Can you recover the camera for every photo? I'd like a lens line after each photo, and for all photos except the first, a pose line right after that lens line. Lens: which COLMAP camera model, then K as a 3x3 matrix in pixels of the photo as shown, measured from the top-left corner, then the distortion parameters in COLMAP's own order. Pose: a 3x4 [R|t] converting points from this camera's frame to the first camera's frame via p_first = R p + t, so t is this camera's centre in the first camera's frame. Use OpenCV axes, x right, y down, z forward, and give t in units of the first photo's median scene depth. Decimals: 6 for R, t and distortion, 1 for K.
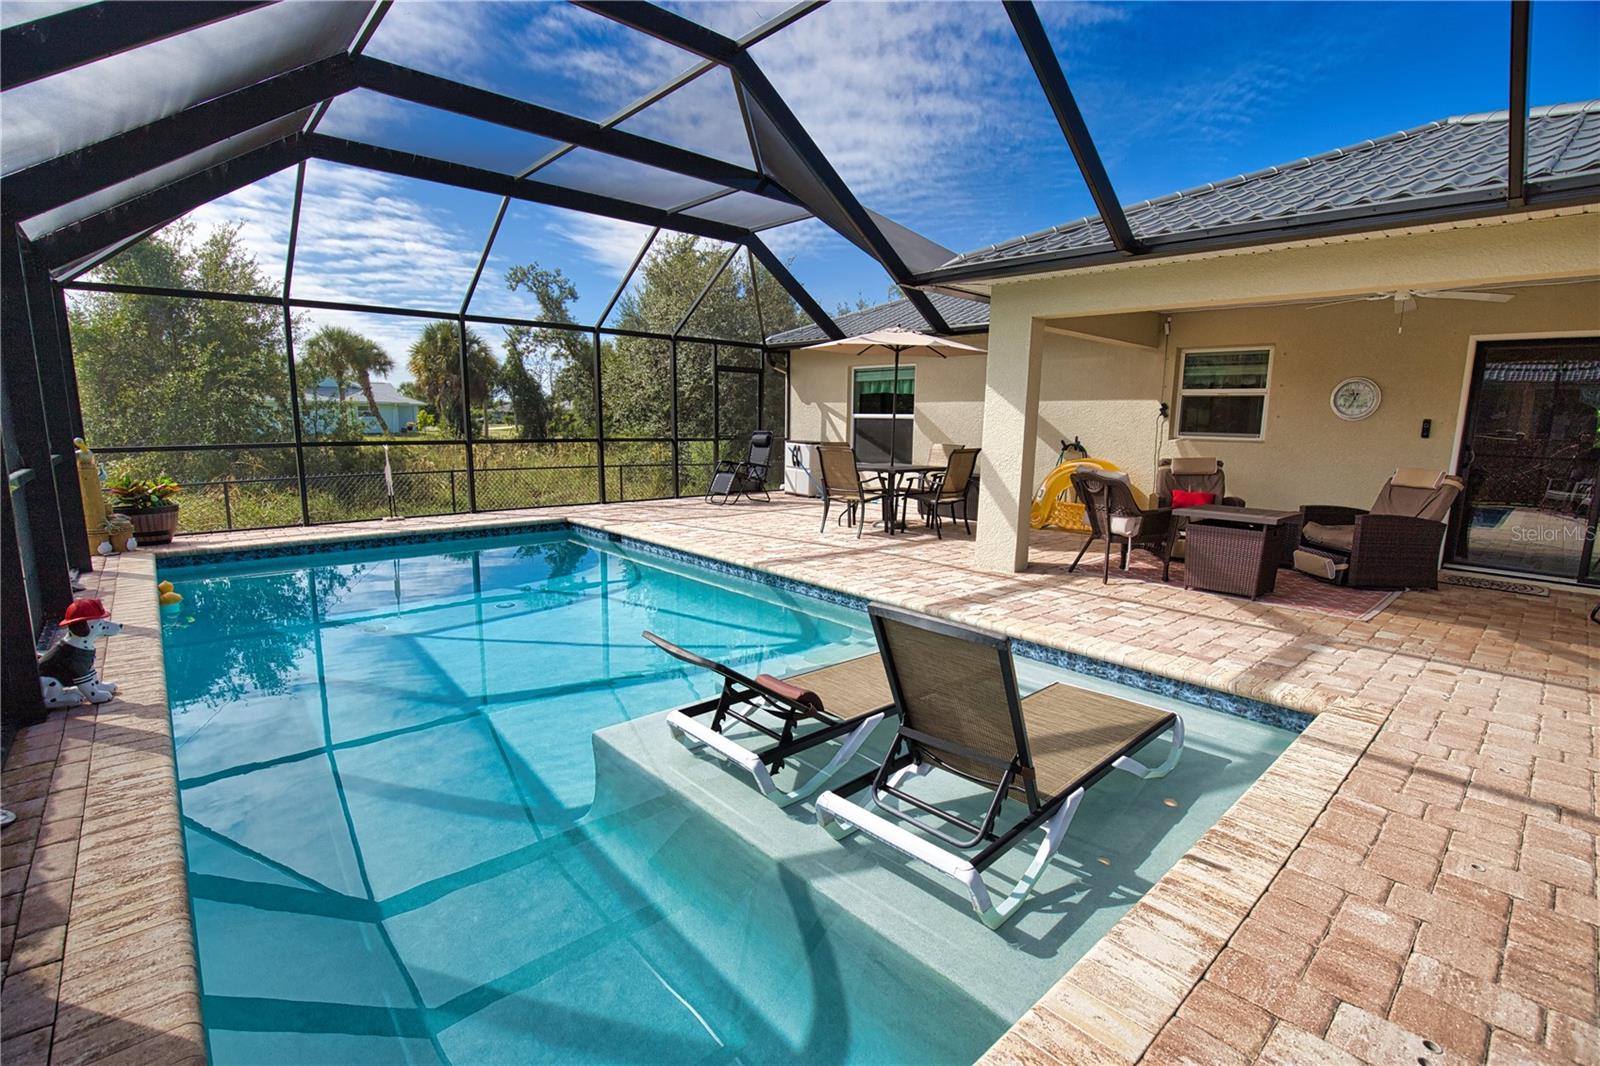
lens RADIAL K [[731.3, 0, 804.0], [0, 731.3, 537.8], [0, 0, 1]] dist [-0.038295, 0.008331]
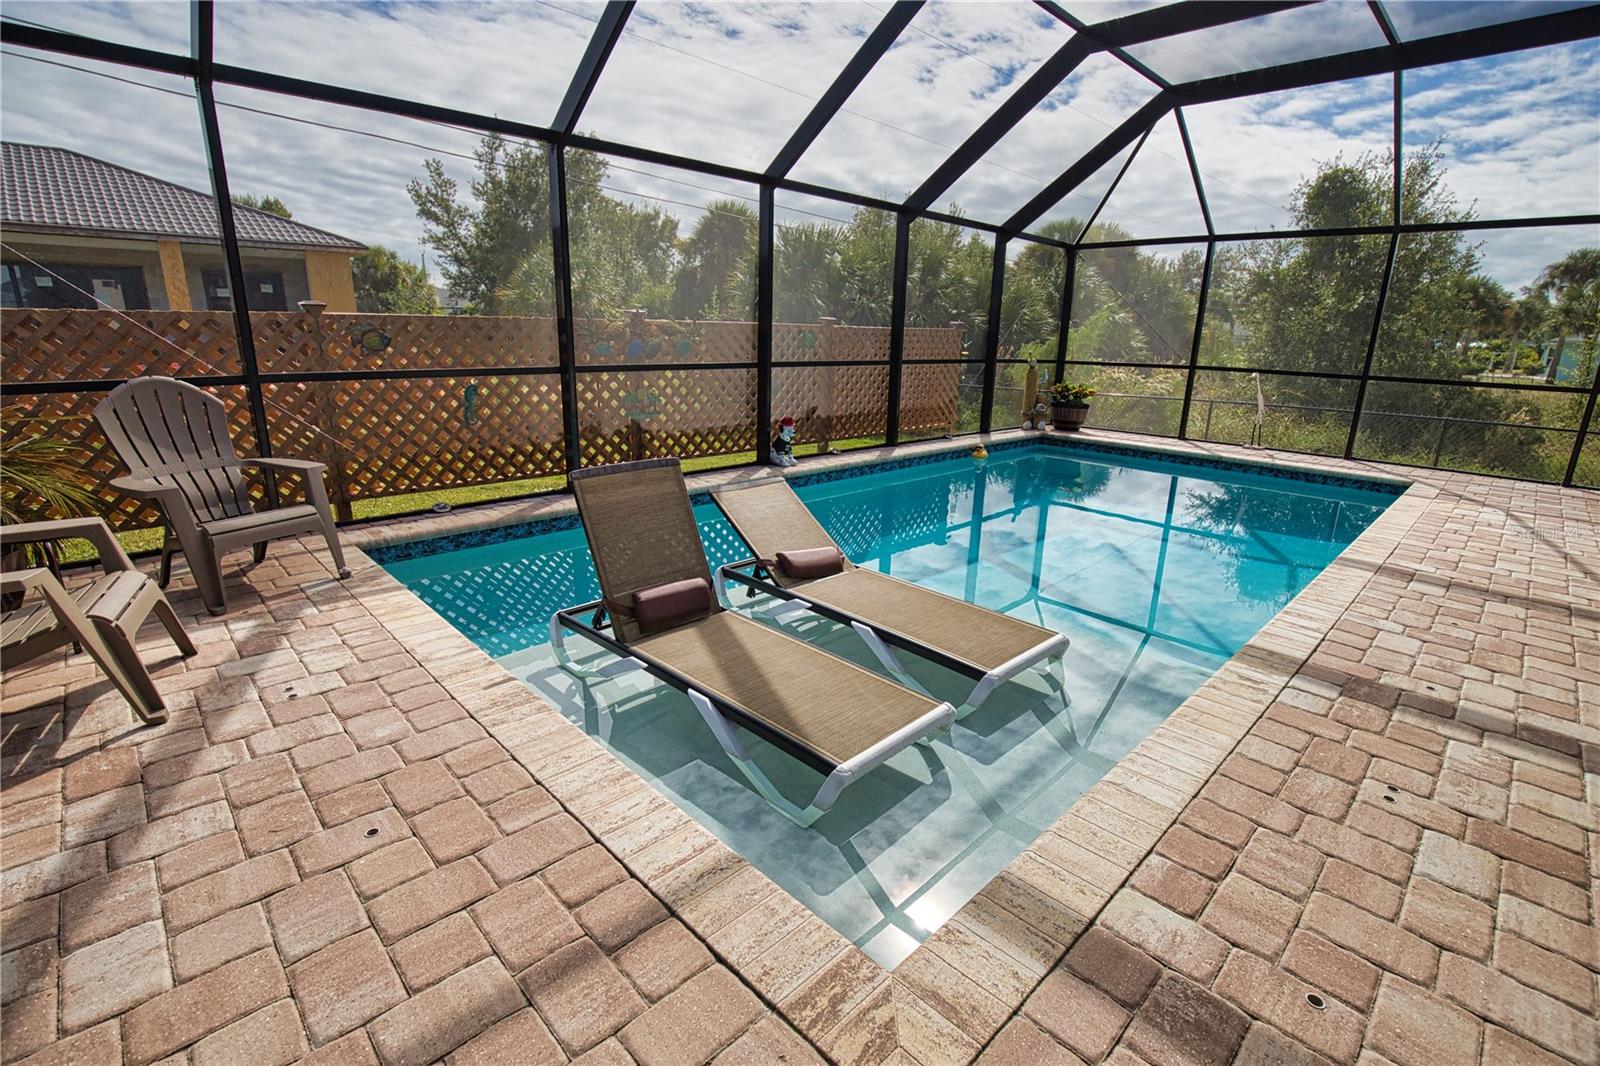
lens RADIAL K [[731.3, 0, 812.8], [0, 731.3, 536.1], [0, 0, 1]] dist [-0.038295, 0.008331]
pose [[0.042604, 0.258947, -0.964951, 0.450994], [-0.186429, 0.950925, 0.246952, -0.047375], [0.981544, 0.169374, 0.088789, 0.364037]]
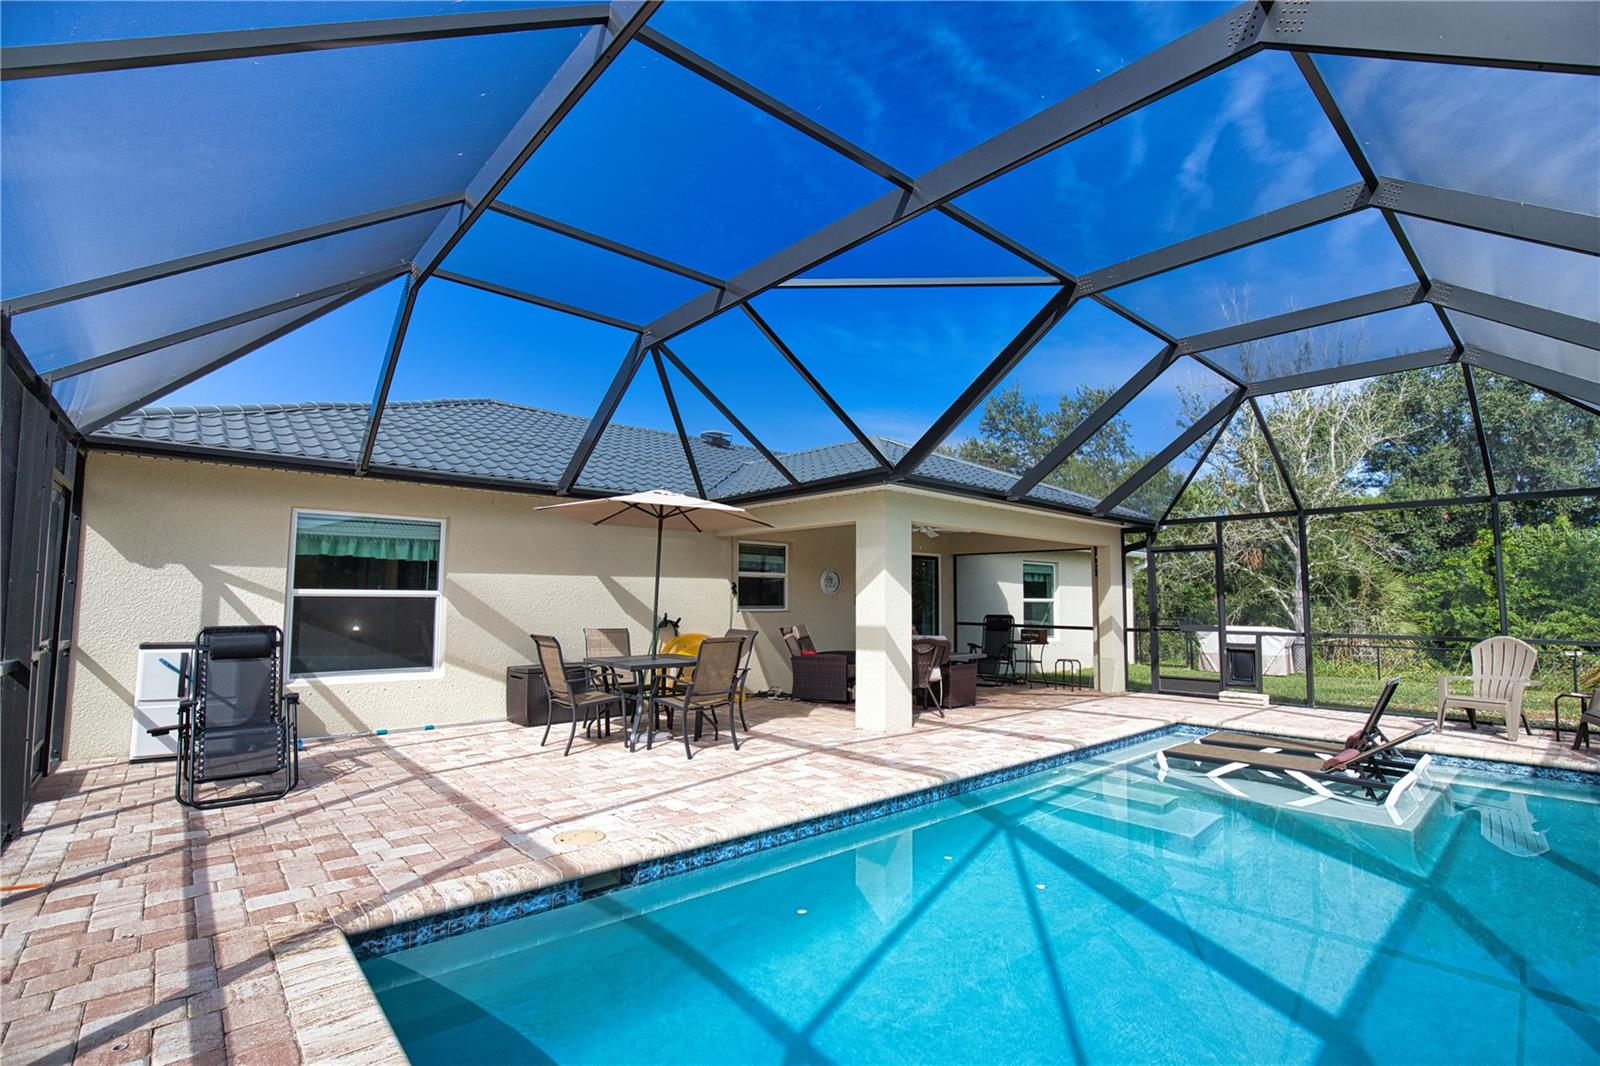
lens RADIAL K [[731.3, 0, 805.9], [0, 731.3, 541.1], [0, 0, 1]] dist [-0.038295, 0.008331]
pose [[0.015037, 0.063556, 0.997865, -0.735736], [0.155616, 0.985669, -0.065124, -0.161512], [-0.987703, 0.156263, 0.004931, 0.892440]]
